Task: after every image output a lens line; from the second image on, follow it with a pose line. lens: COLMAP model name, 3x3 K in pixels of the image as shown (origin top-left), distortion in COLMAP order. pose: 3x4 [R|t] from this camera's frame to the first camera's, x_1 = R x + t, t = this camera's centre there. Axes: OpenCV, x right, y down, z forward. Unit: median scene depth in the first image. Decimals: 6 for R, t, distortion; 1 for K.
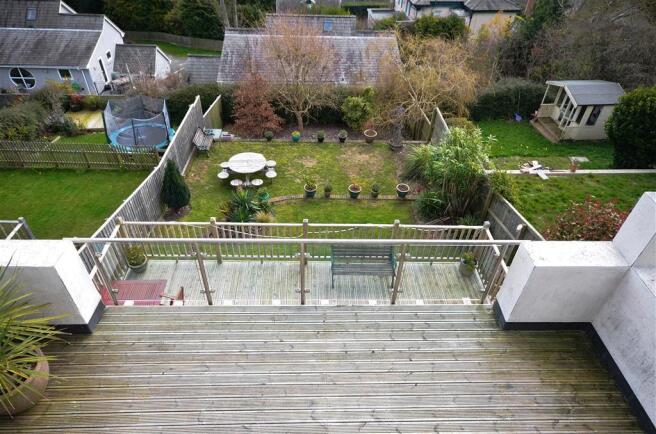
lens RADIAL K [[411.5, 0, 328.0], [0, 411.5, 217.0], [0, 0, 1]] dist [-0.000072, -0.000091]
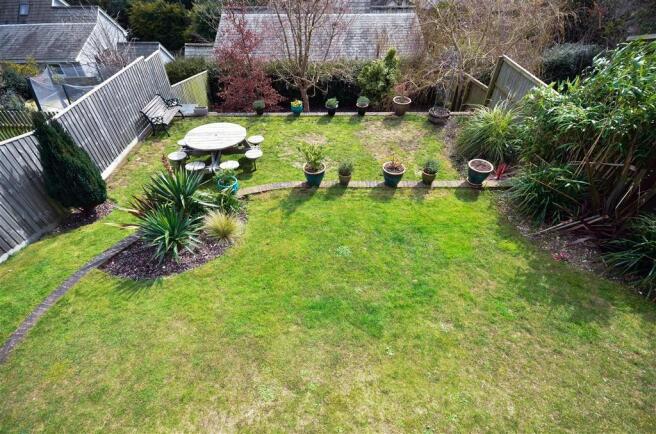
lens RADIAL K [[289.0, 0, 328.0], [0, 289.0, 217.0], [0, 0, 1]] dist [0.000013, -0.000011]
pose [[0.999284, -0.013881, -0.035207, -0.009110], [0.013610, 0.999876, -0.007938, -0.001145], [0.035313, 0.007453, 0.999349, 0.529665]]
